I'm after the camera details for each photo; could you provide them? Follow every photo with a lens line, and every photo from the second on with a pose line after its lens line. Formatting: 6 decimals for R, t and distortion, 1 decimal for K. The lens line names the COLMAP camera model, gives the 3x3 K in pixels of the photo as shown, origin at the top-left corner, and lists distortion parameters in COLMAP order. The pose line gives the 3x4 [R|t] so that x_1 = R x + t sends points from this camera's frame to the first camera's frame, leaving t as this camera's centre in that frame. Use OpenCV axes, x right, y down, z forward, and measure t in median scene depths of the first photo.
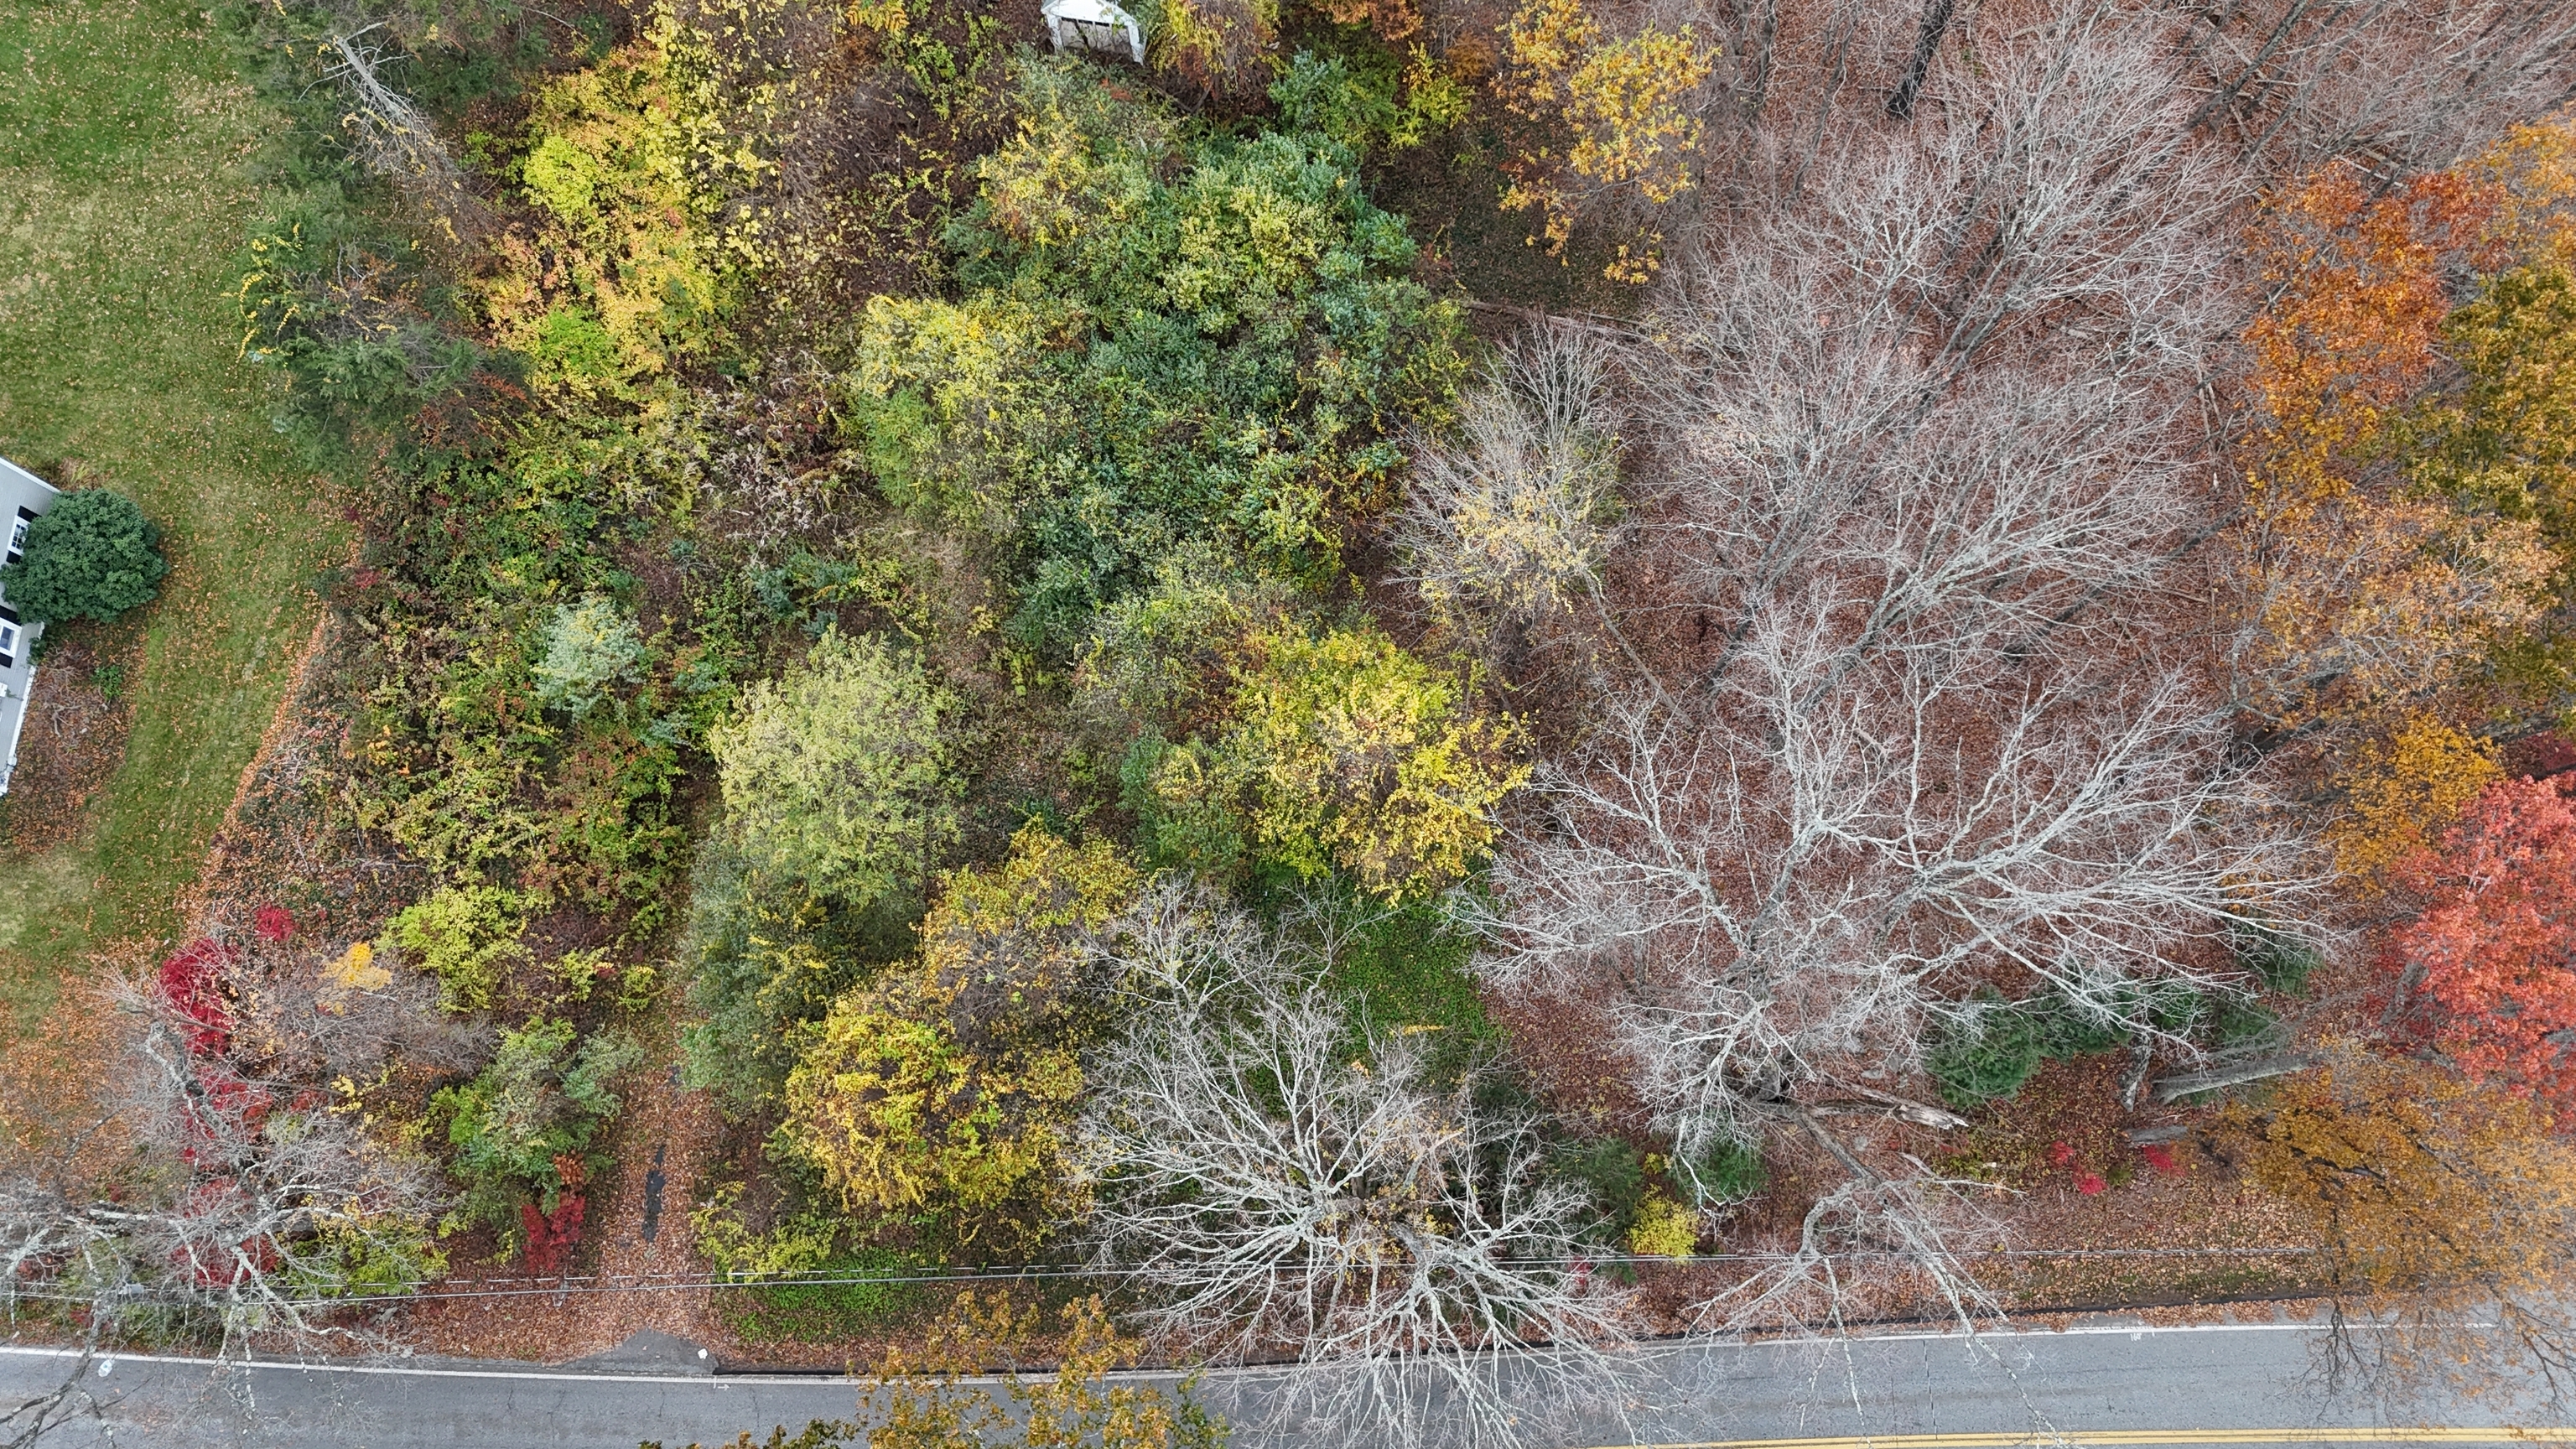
lens RADIAL K [[1899.5, 0, 1284.7], [0, 1899.5, 735.8], [0, 0, 1]] dist [0.072086, -0.062521]
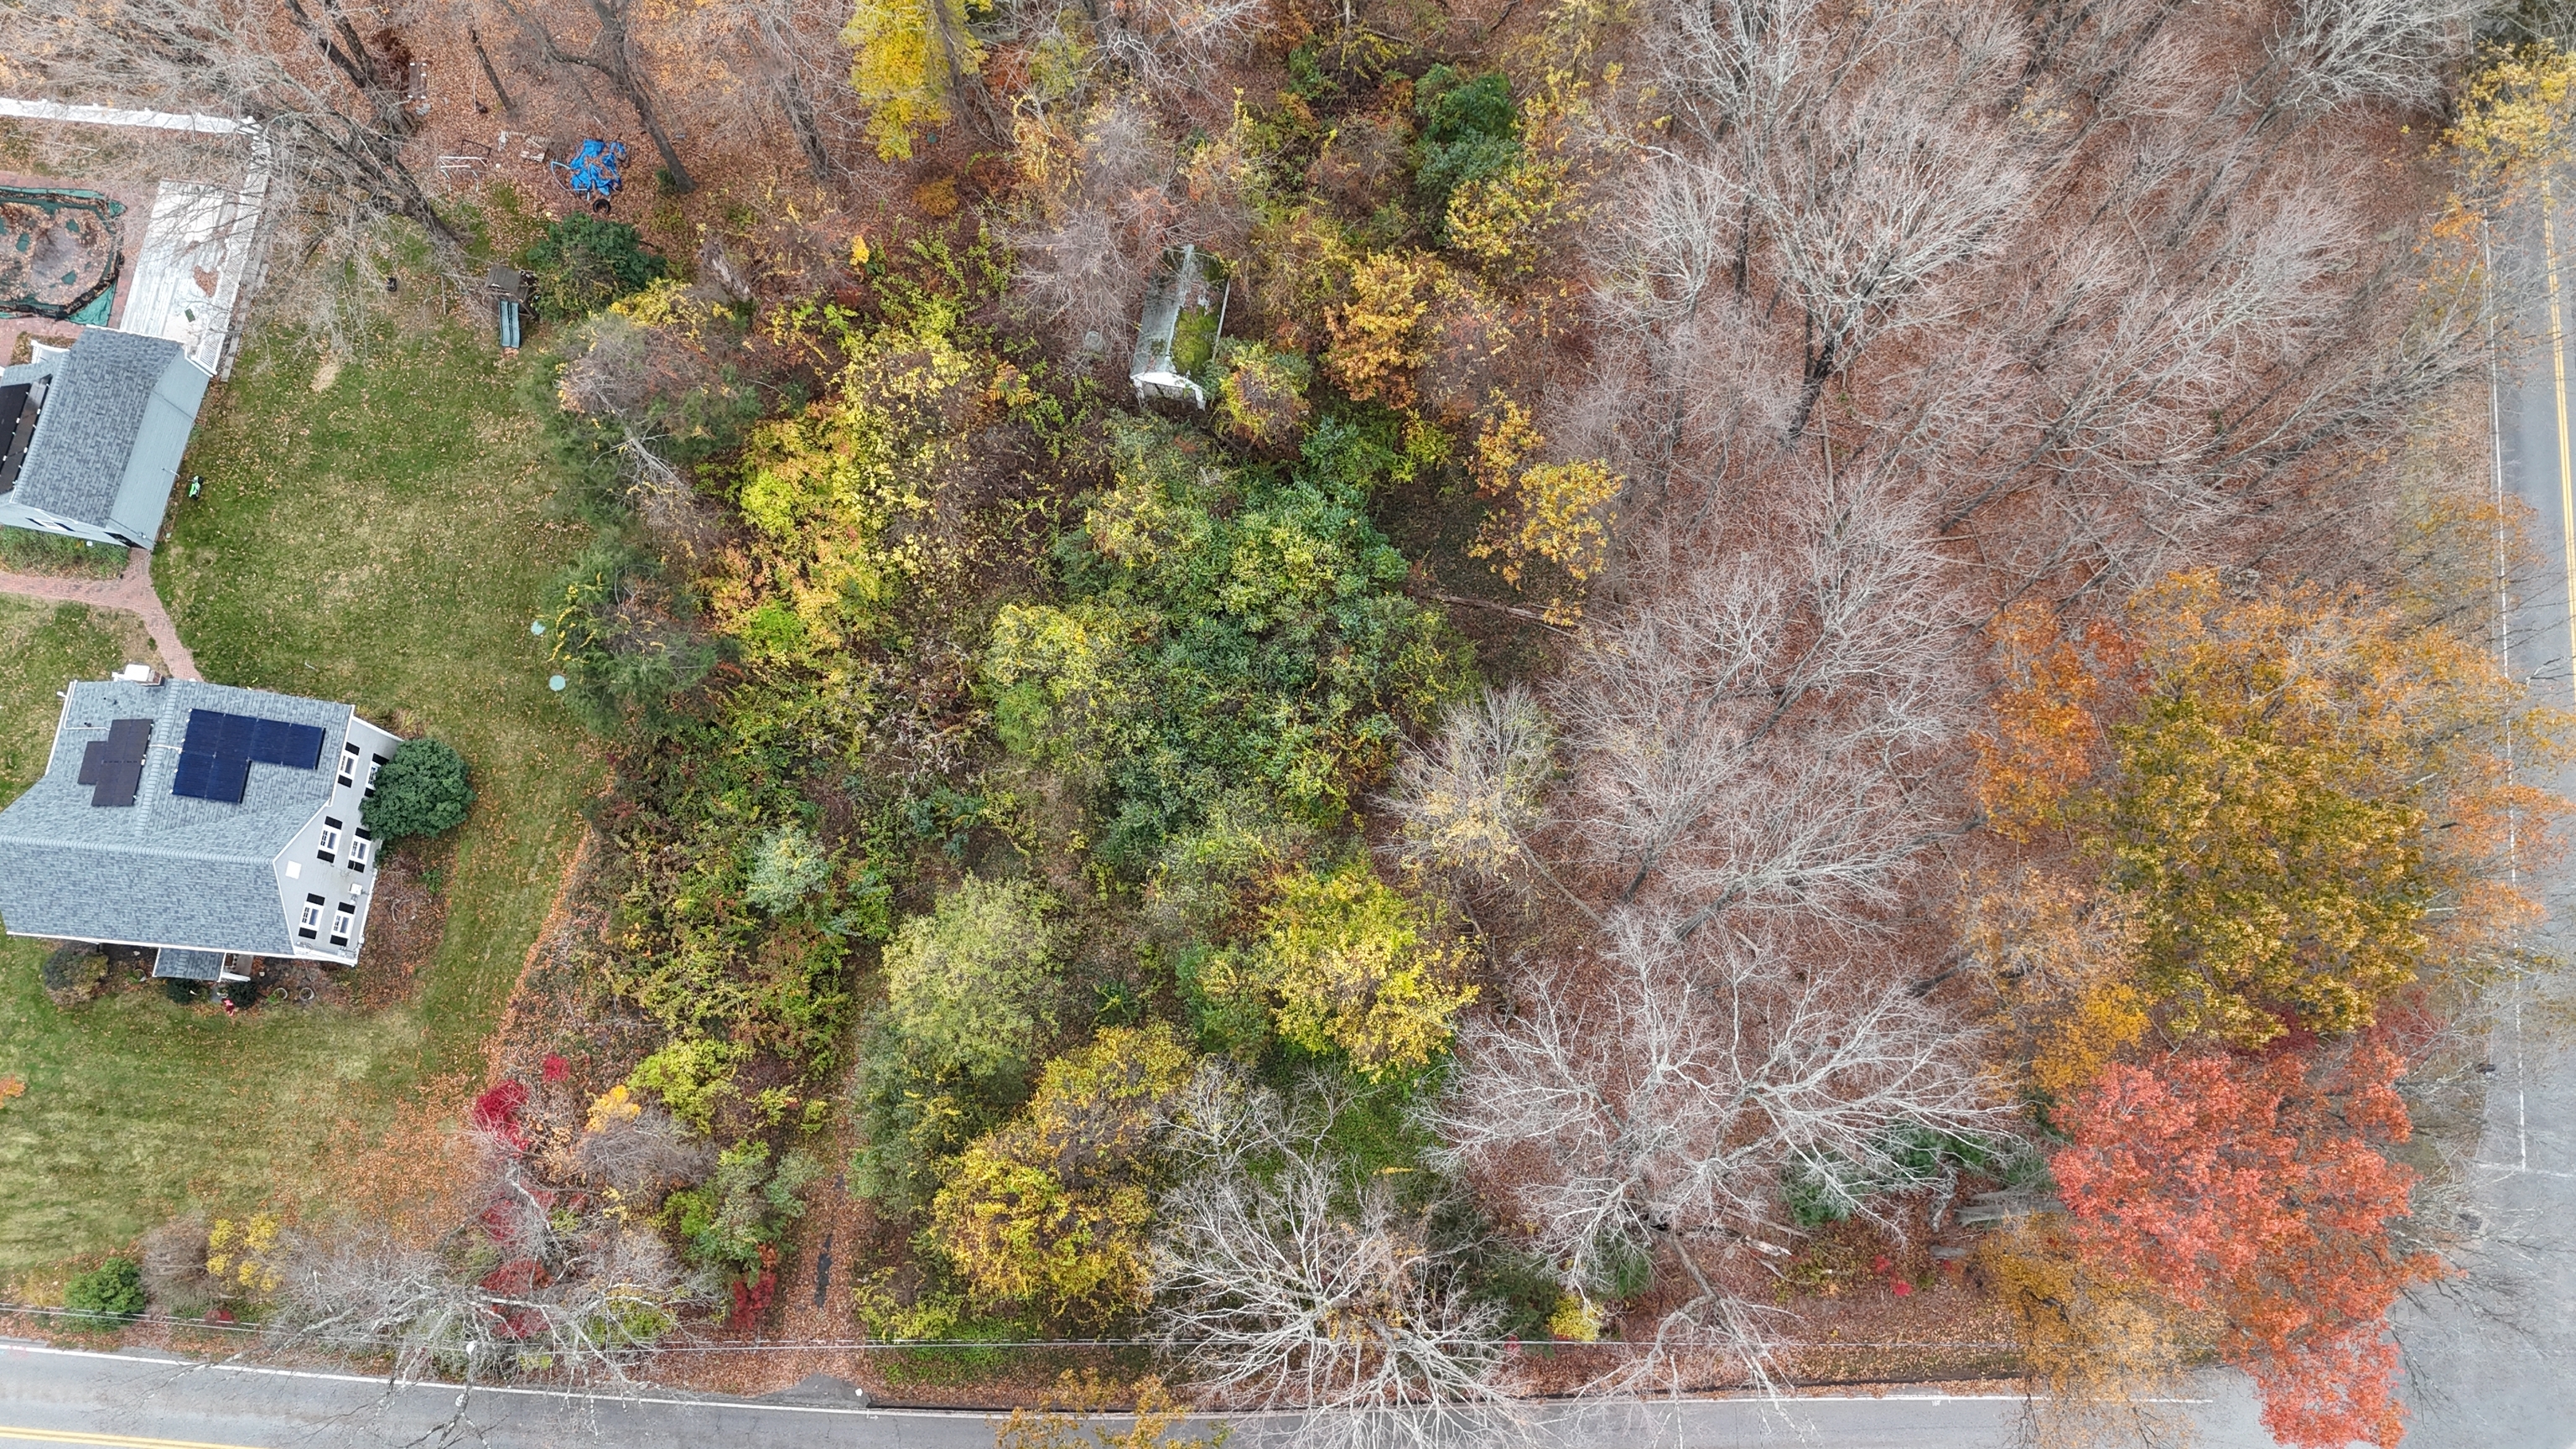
lens RADIAL K [[1899.5, 0, 1292.3], [0, 1899.5, 727.7], [0, 0, 1]] dist [0.072086, -0.062521]
pose [[0.999733, 0.022315, -0.005926, -0.001714], [-0.022317, 0.999751, -0.000325, -0.148762], [0.005917, 0.000457, 0.999982, -0.339354]]
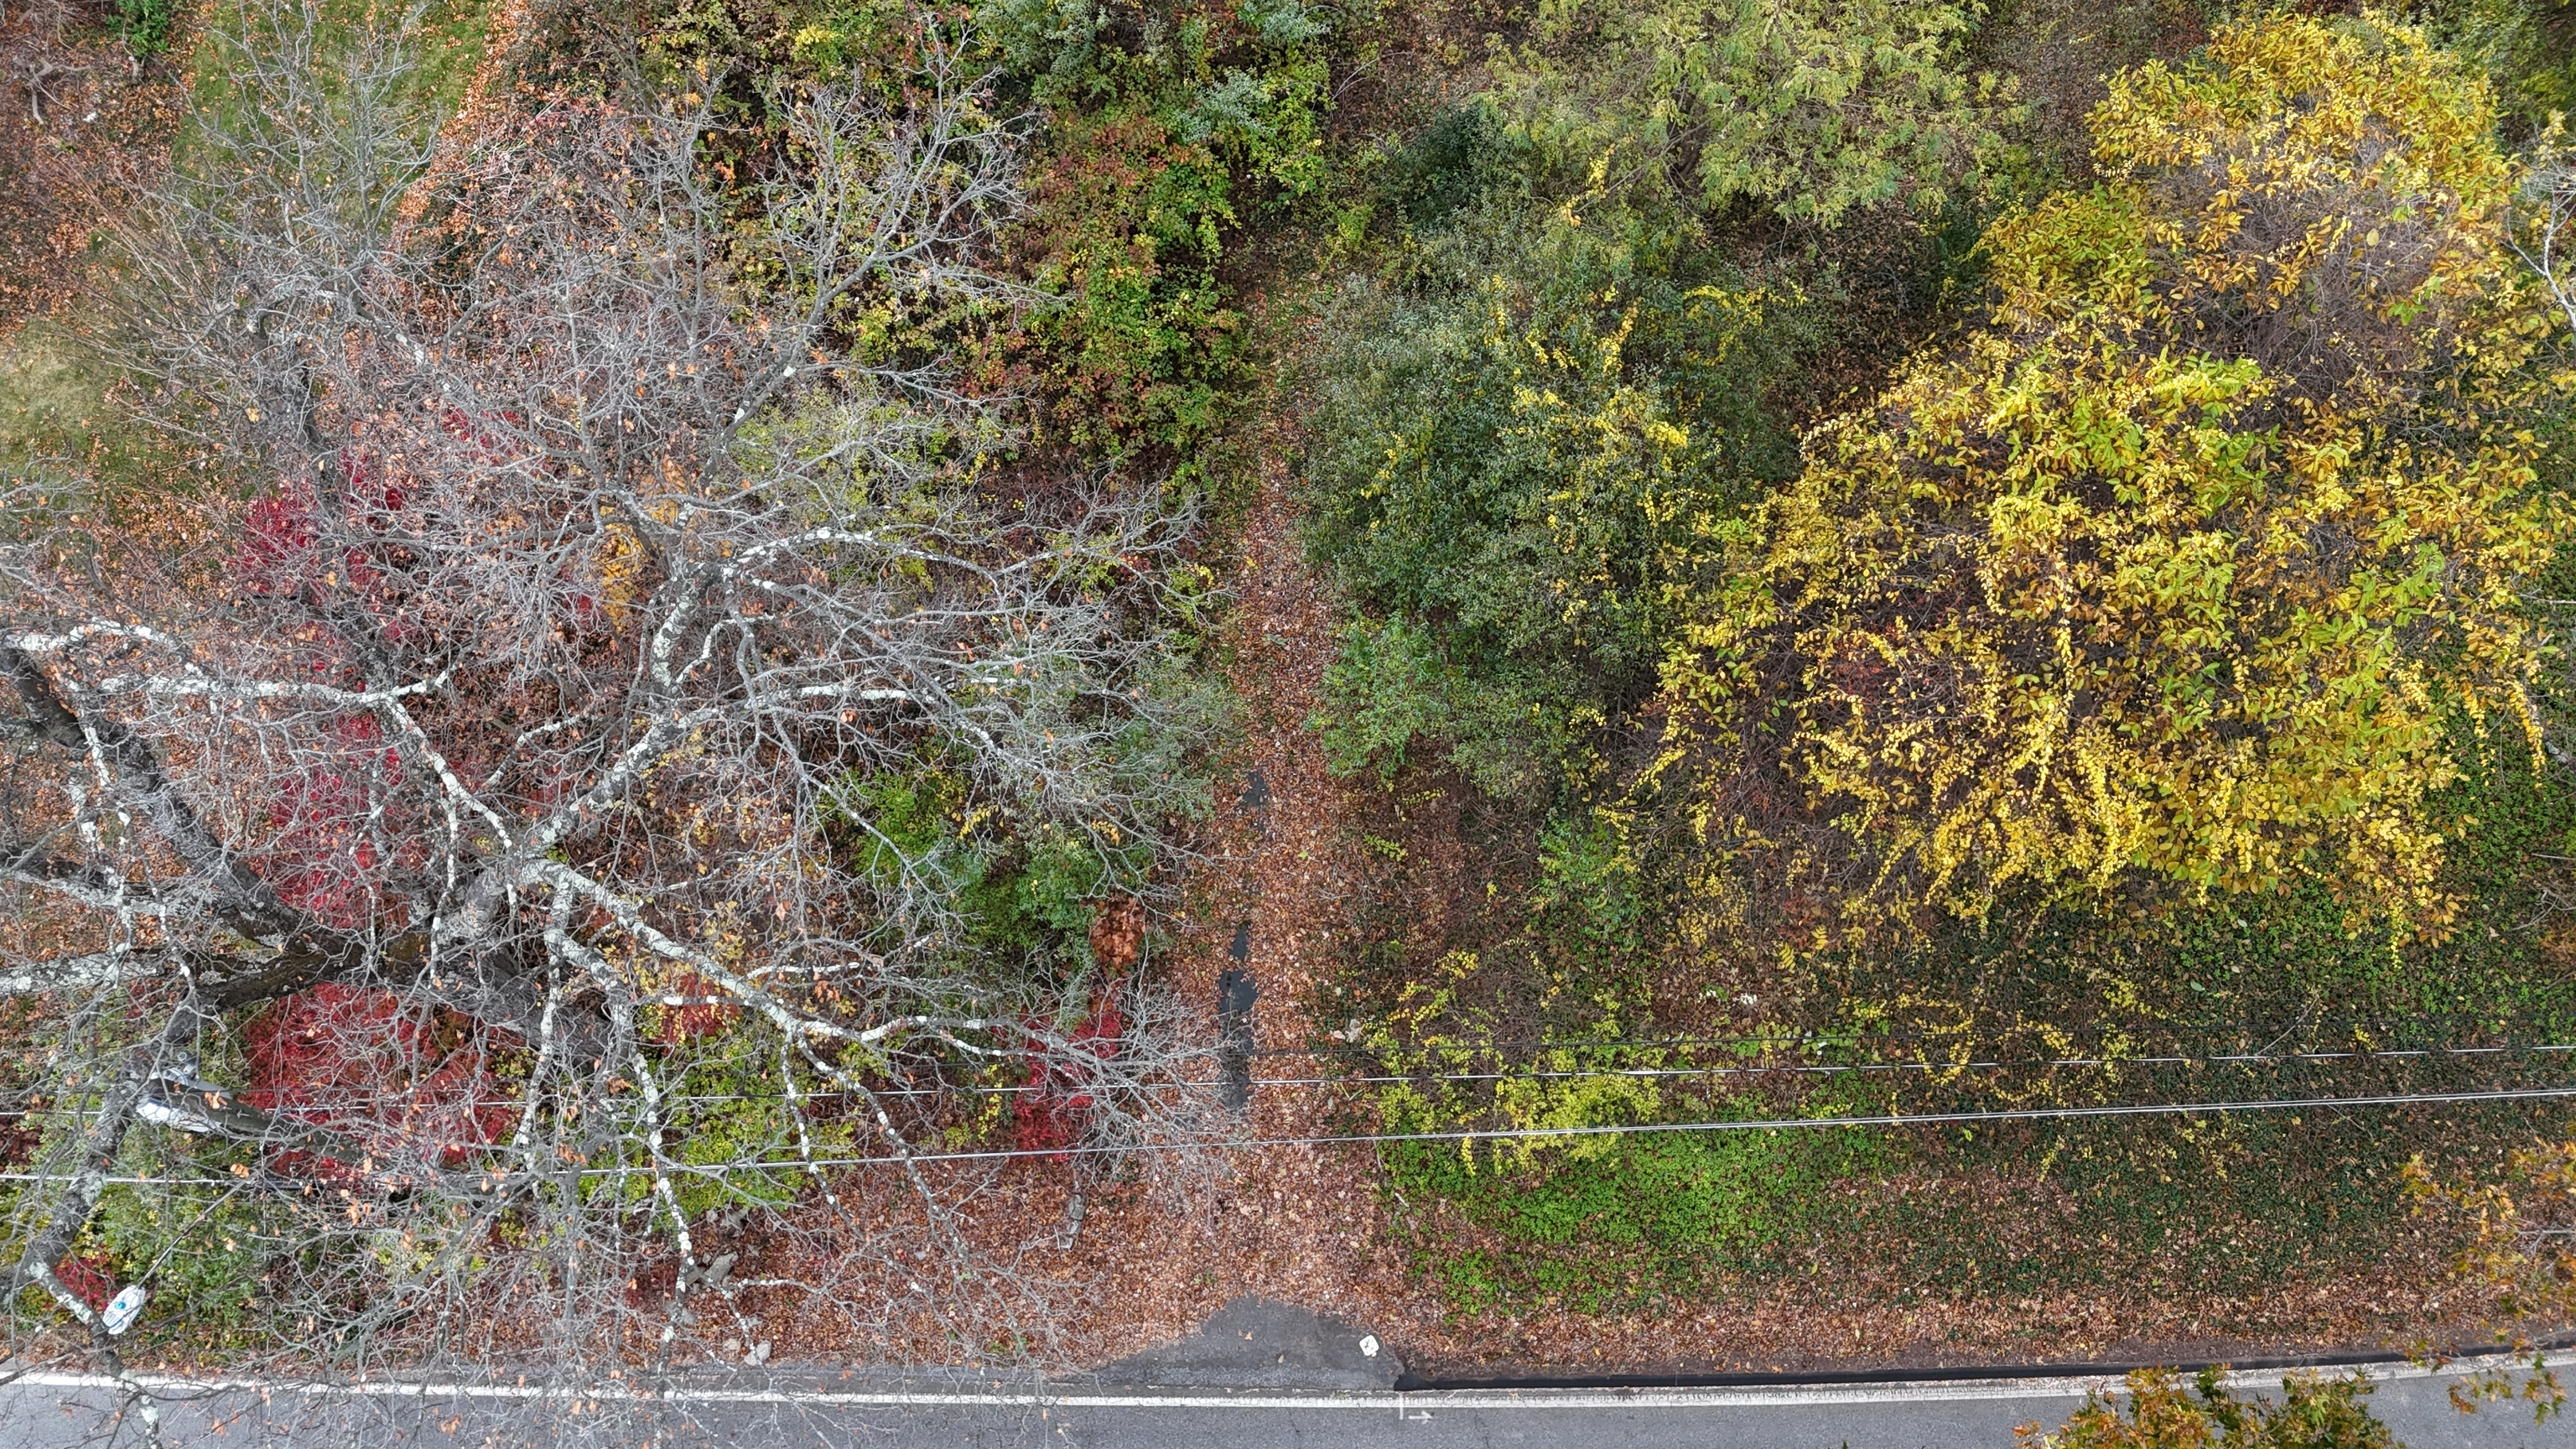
lens RADIAL K [[1899.5, 0, 1290.3], [0, 1899.5, 719.3], [0, 0, 1]] dist [0.072086, -0.062521]
pose [[0.999435, -0.031529, 0.011648, -0.320069], [0.032584, 0.993883, -0.105526, 0.216202], [-0.008250, 0.105845, 0.994348, 0.513352]]
